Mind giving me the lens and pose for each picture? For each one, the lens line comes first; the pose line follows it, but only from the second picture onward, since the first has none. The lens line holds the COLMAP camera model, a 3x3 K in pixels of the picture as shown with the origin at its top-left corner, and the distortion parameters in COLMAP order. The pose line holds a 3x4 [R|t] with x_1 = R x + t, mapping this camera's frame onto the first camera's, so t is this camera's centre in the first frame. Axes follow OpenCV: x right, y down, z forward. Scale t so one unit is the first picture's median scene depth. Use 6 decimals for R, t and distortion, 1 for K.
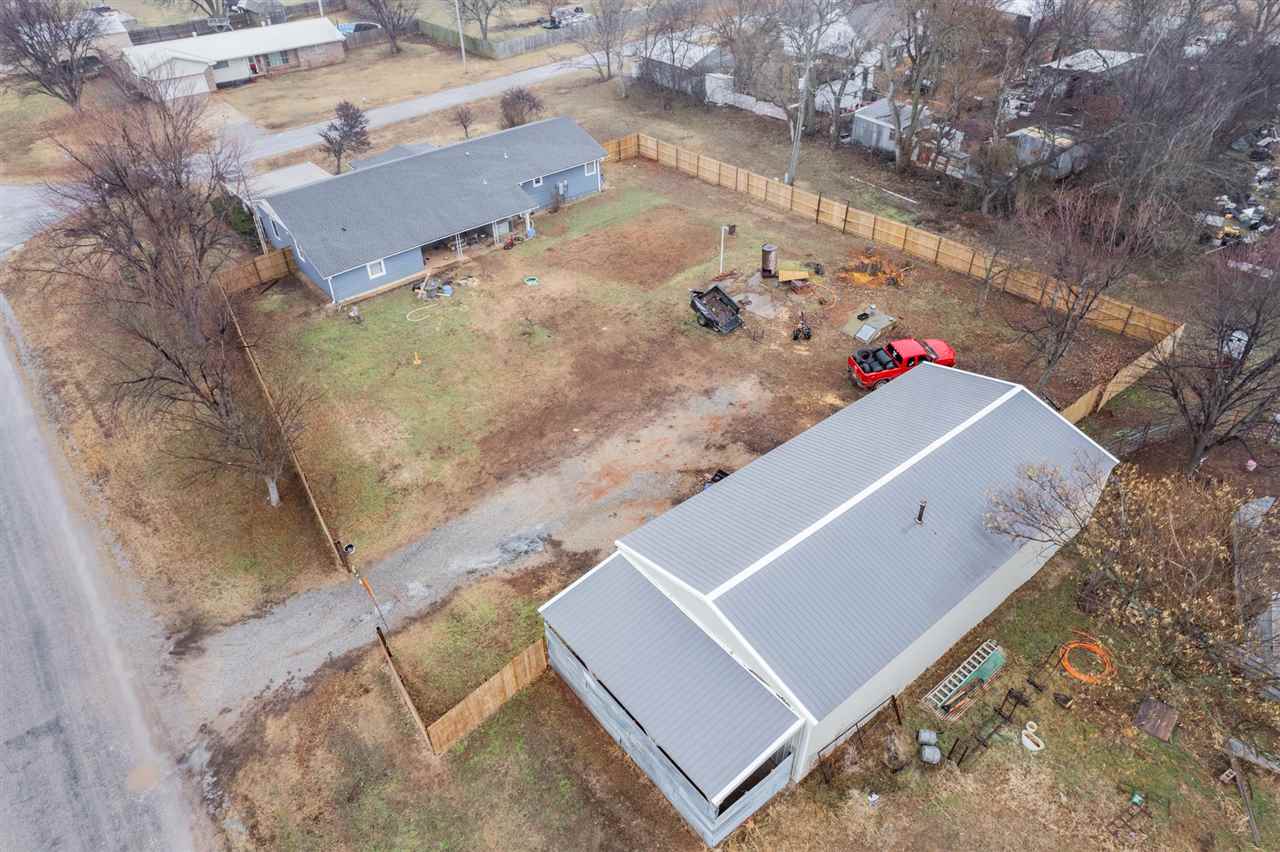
lens RADIAL K [[825.9, 0, 637.6], [0, 825.9, 426.0], [0, 0, 1]] dist [-0.085009, 0.077302]
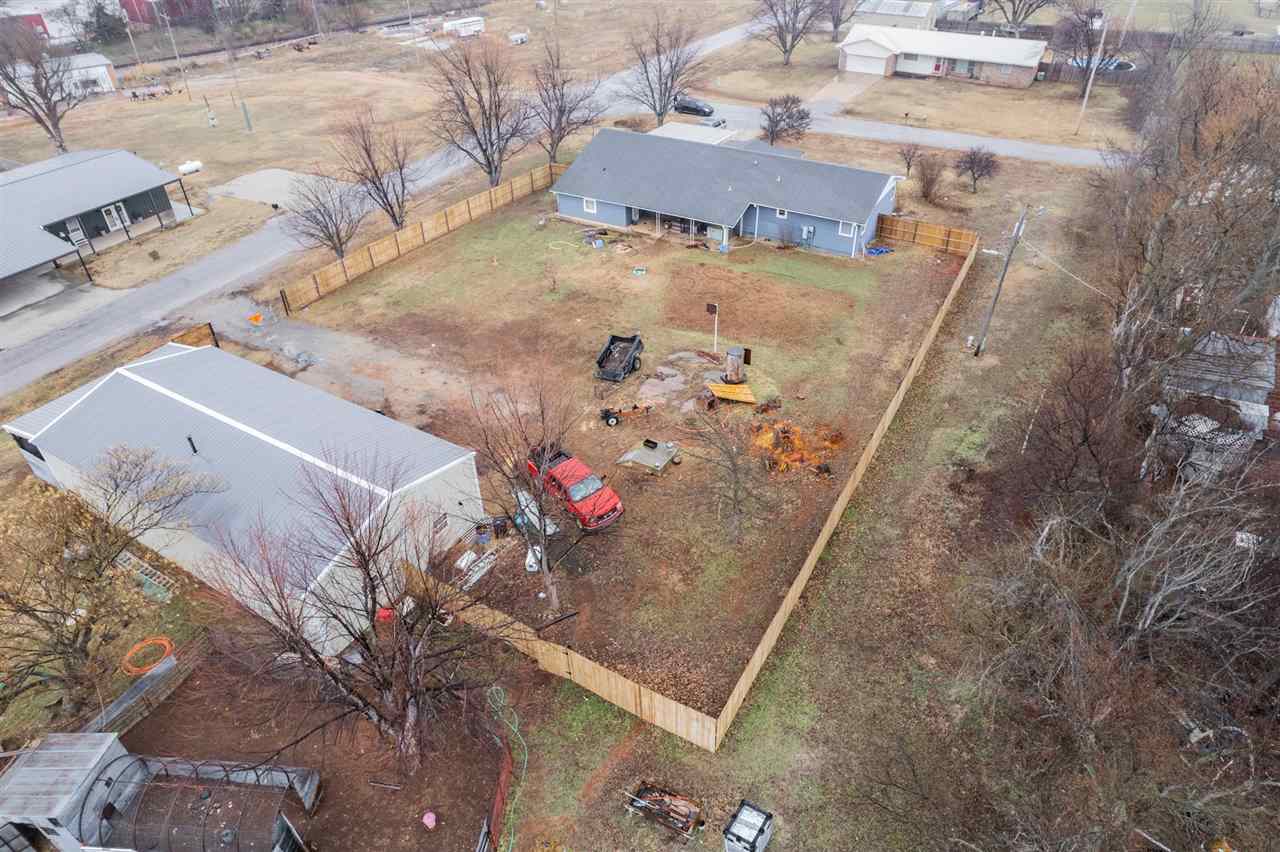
lens RADIAL K [[825.9, 0, 637.6], [0, 825.9, 426.0], [0, 0, 1]] dist [-0.085009, 0.077302]
pose [[0.346063, 0.566433, -0.747927, 0.783983], [-0.565876, 0.761875, 0.315168, -0.356926], [0.748348, 0.314166, 0.584187, 0.428640]]
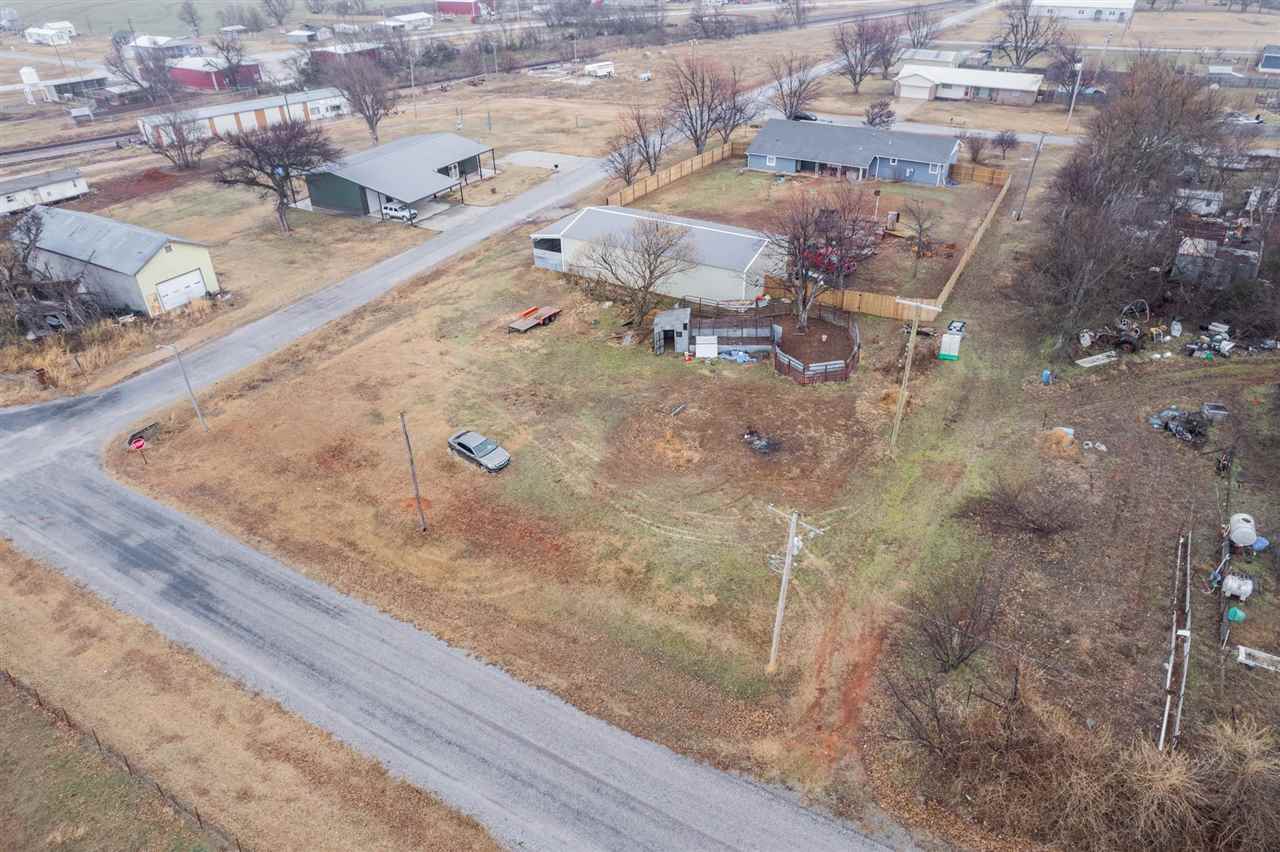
lens RADIAL K [[825.9, 0, 637.6], [0, 825.9, 426.0], [0, 0, 1]] dist [-0.085009, 0.077302]
pose [[0.349107, 0.514098, -0.783472, 1.408791], [-0.565953, 0.782041, 0.260977, -0.023566], [0.746875, 0.352299, 0.563971, -0.129478]]
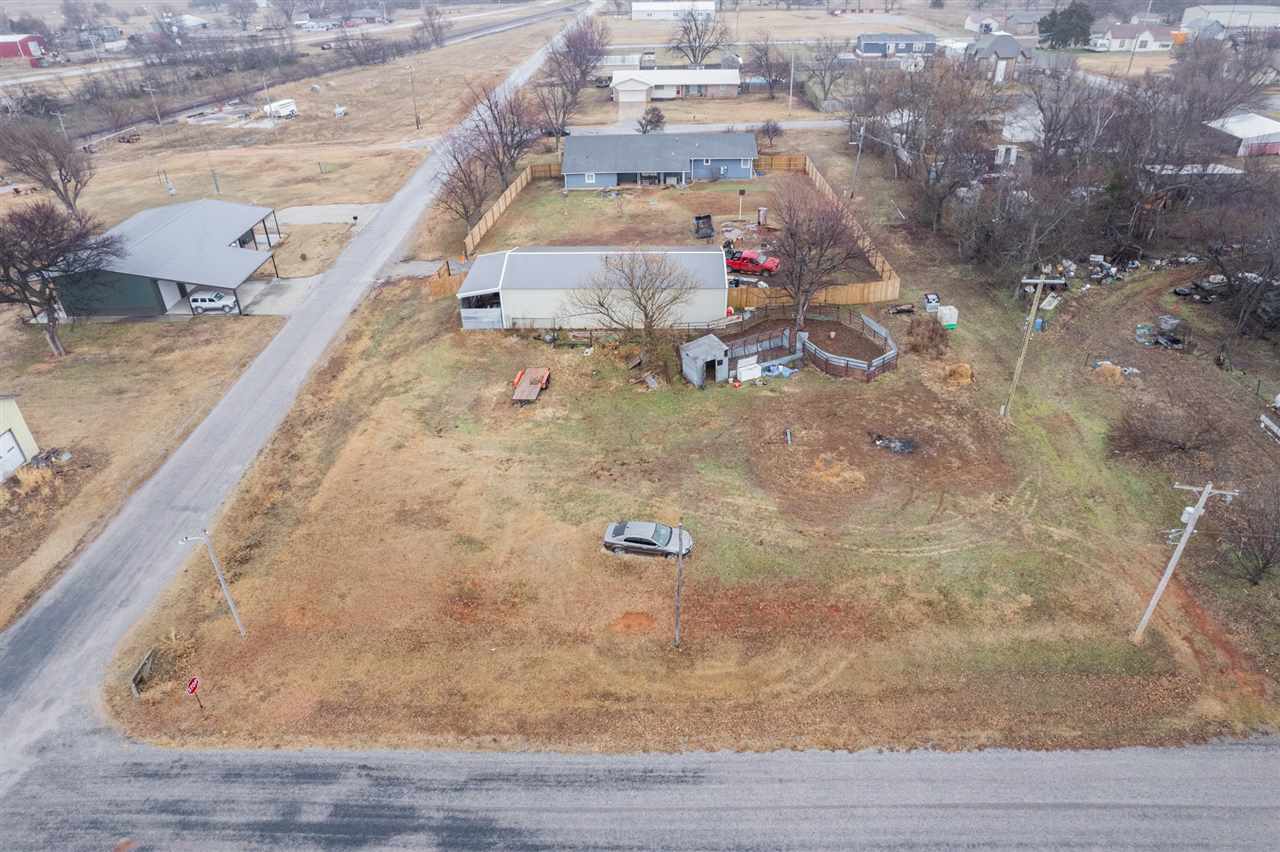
lens RADIAL K [[825.9, 0, 637.6], [0, 825.9, 426.0], [0, 0, 1]] dist [-0.085009, 0.077302]
pose [[0.758838, 0.349968, -0.549260, 1.011668], [-0.396001, 0.917485, 0.037487, 0.224187], [0.517057, 0.189061, 0.834810, -0.442820]]
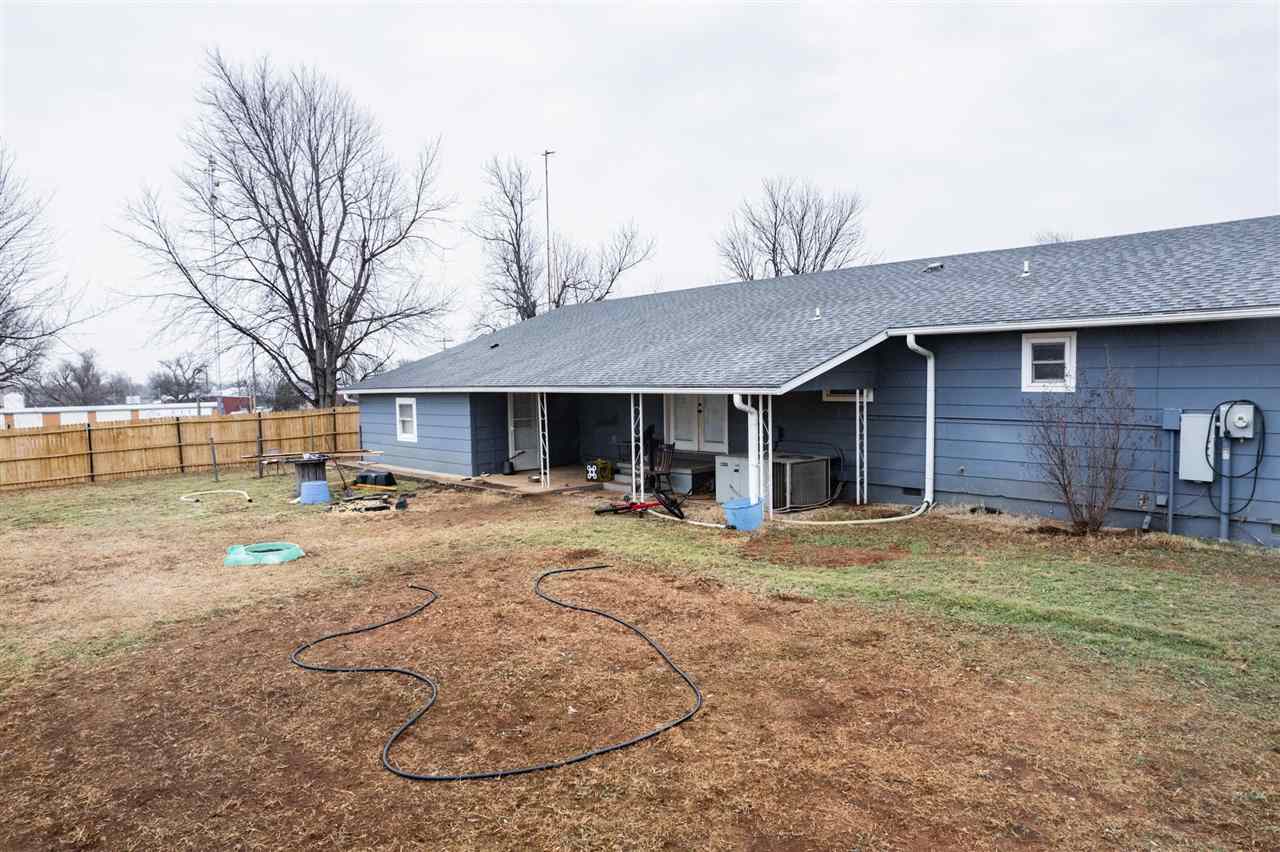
lens RADIAL K [[825.9, 0, 637.6], [0, 825.9, 426.0], [0, 0, 1]] dist [-0.085009, 0.077302]
pose [[0.043634, 0.076260, -0.996133, 0.081344], [-0.594795, 0.803097, 0.035428, -0.265272], [0.802693, 0.590949, 0.080402, 1.029882]]
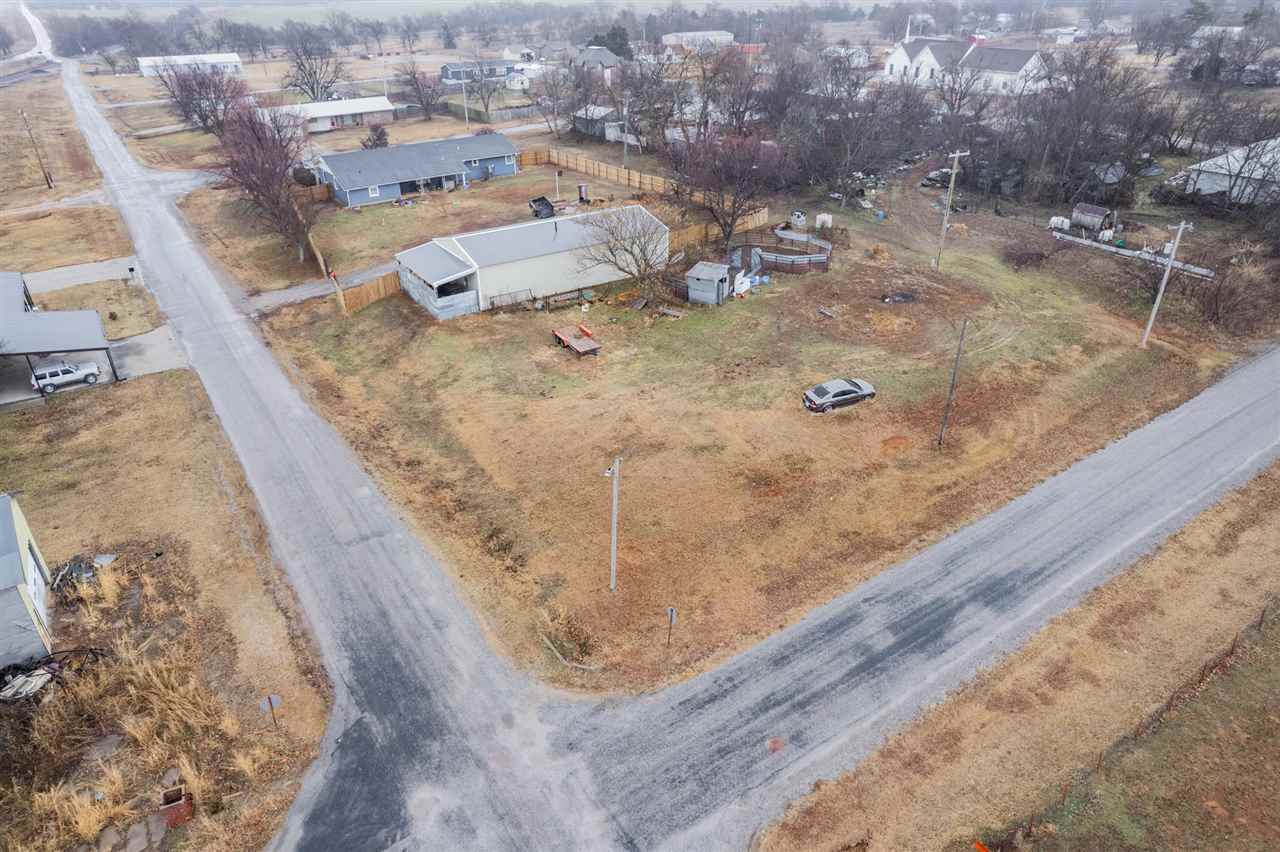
lens RADIAL K [[825.9, 0, 637.6], [0, 825.9, 426.0], [0, 0, 1]] dist [-0.085009, 0.077302]
pose [[0.995776, 0.051252, -0.076179, 0.434079], [-0.062135, 0.987011, -0.148147, 0.555638], [0.067597, 0.152255, 0.986027, -0.687468]]
